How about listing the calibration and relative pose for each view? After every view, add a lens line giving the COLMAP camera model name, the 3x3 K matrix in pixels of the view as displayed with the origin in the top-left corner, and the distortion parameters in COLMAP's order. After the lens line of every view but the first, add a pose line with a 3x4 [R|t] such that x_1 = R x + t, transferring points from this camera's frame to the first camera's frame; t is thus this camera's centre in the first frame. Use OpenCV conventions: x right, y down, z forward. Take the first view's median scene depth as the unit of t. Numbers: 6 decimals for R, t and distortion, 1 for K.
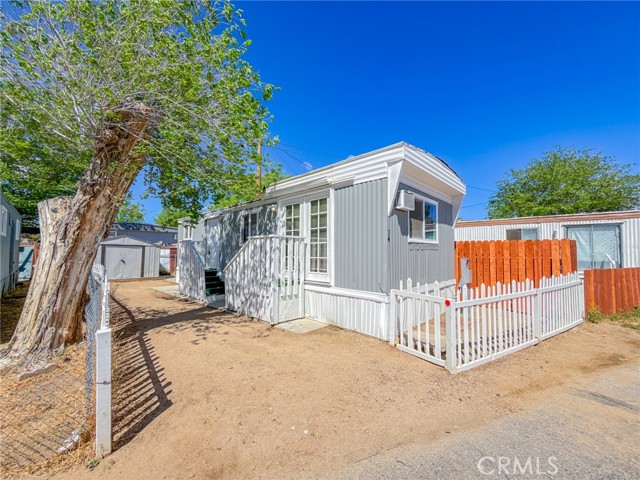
lens RADIAL K [[257.8, 0, 317.5], [0, 257.8, 240.6], [0, 0, 1]] dist [-0.000713, -0.000602]
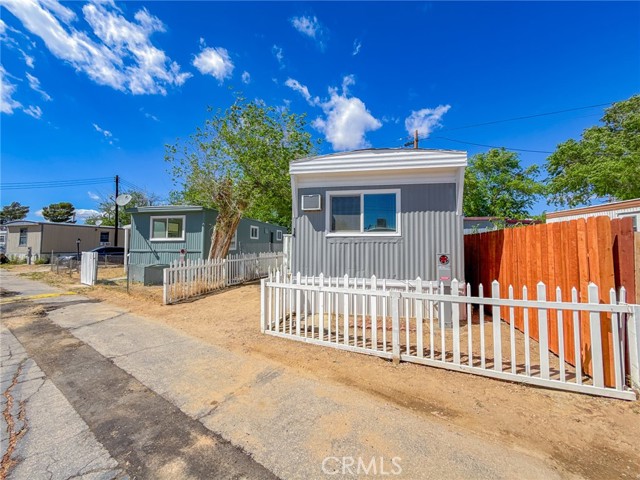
lens RADIAL K [[257.8, 0, 313.7], [0, 257.8, 233.3], [0, 0, 1]] dist [-0.000713, -0.000602]
pose [[0.540314, -0.045331, -0.840242, 1.212727], [0.032774, 0.998924, -0.032817, 0.025624], [0.840825, -0.009807, 0.541218, 0.316490]]
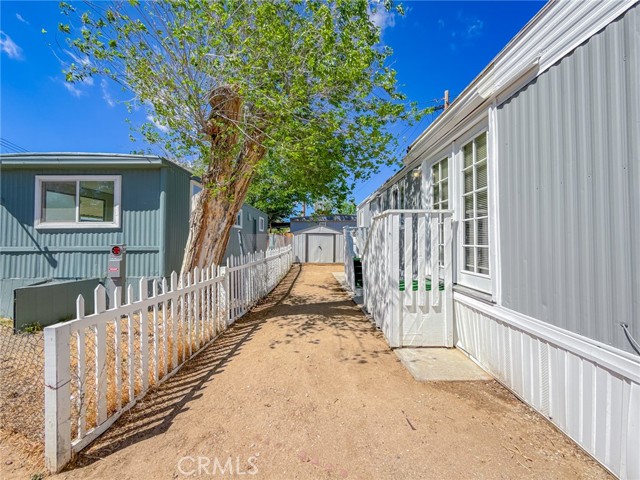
lens RADIAL K [[257.8, 0, 327.4], [0, 257.8, 232.0], [0, 0, 1]] dist [-0.000713, -0.000602]
pose [[0.711301, -0.025757, -0.702415, 0.175944], [0.034109, 0.999416, -0.002108, 0.028882], [0.702059, -0.022459, 0.711764, 0.419375]]
